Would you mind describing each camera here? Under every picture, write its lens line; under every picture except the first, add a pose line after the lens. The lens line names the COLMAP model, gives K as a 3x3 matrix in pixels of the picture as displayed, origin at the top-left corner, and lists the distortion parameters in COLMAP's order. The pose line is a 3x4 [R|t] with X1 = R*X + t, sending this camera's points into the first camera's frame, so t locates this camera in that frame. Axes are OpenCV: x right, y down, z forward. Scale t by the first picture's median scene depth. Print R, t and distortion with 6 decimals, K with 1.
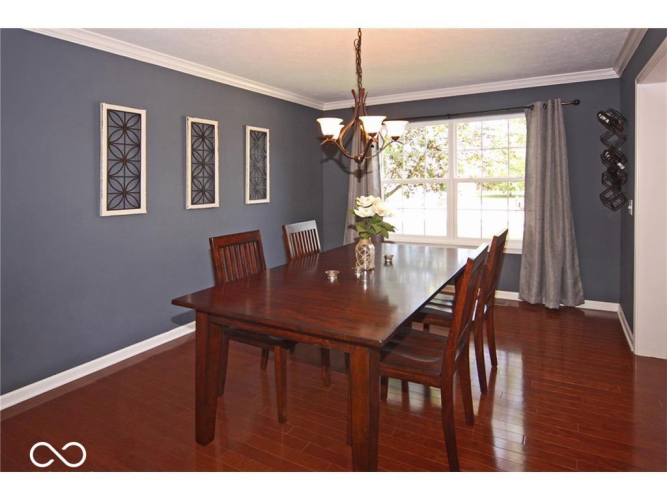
lens RADIAL K [[394.0, 0, 333.5], [0, 394.0, 250.0], [0, 0, 1]] dist [0.000599, 0.002176]
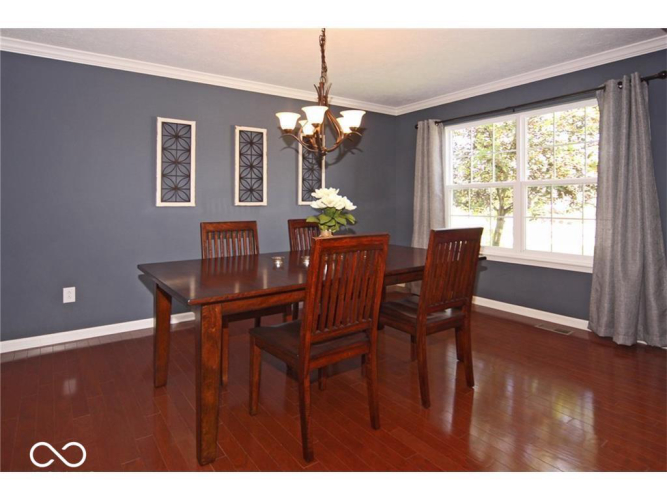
lens RADIAL K [[394.0, 0, 333.5], [0, 394.0, 250.0], [0, 0, 1]] dist [0.000599, 0.002176]
pose [[0.910989, 0.063002, -0.407589, 0.387050], [-0.081545, 0.996269, -0.028261, 0.036725], [0.404288, 0.058982, 0.912728, 0.071823]]
